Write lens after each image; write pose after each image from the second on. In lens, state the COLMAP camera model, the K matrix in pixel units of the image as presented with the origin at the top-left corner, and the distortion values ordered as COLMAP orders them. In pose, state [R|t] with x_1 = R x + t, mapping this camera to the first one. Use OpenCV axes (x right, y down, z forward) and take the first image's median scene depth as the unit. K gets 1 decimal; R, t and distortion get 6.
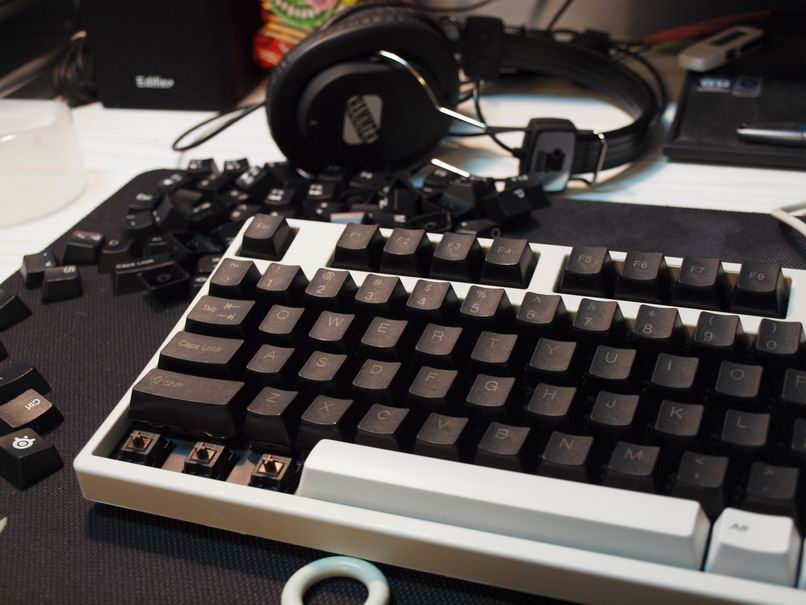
lens RADIAL K [[1105.1, 0, 403.0], [0, 1105.1, 302.5], [0, 0, 1]] dist [-0.224021, -0.002901]
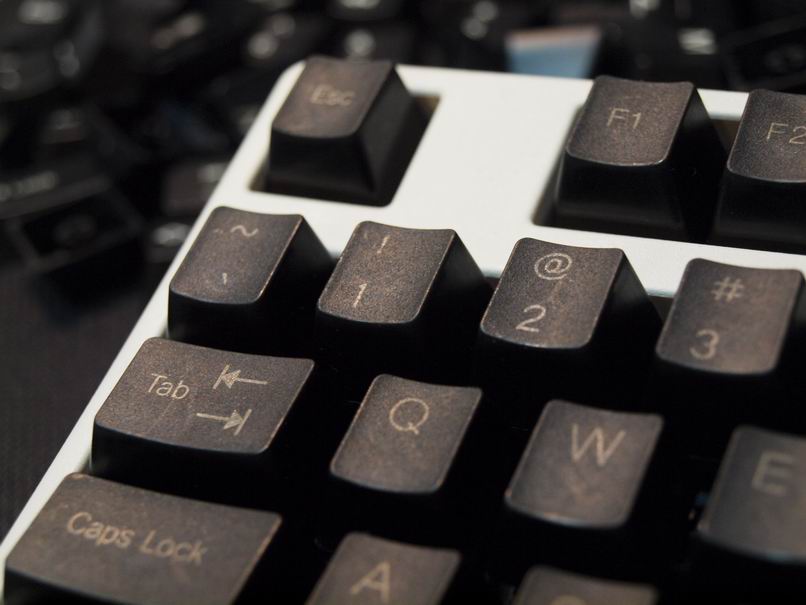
lens RADIAL K [[1975.2, 0, 403.0], [0, 1975.2, 302.5], [0, 0, 1]] dist [-0.278756, 0.688014]
pose [[0.994129, -0.040092, -0.100497, -0.051871], [0.047172, 0.996494, 0.069093, -0.050509], [0.097375, -0.073428, 0.992535, 0.439010]]
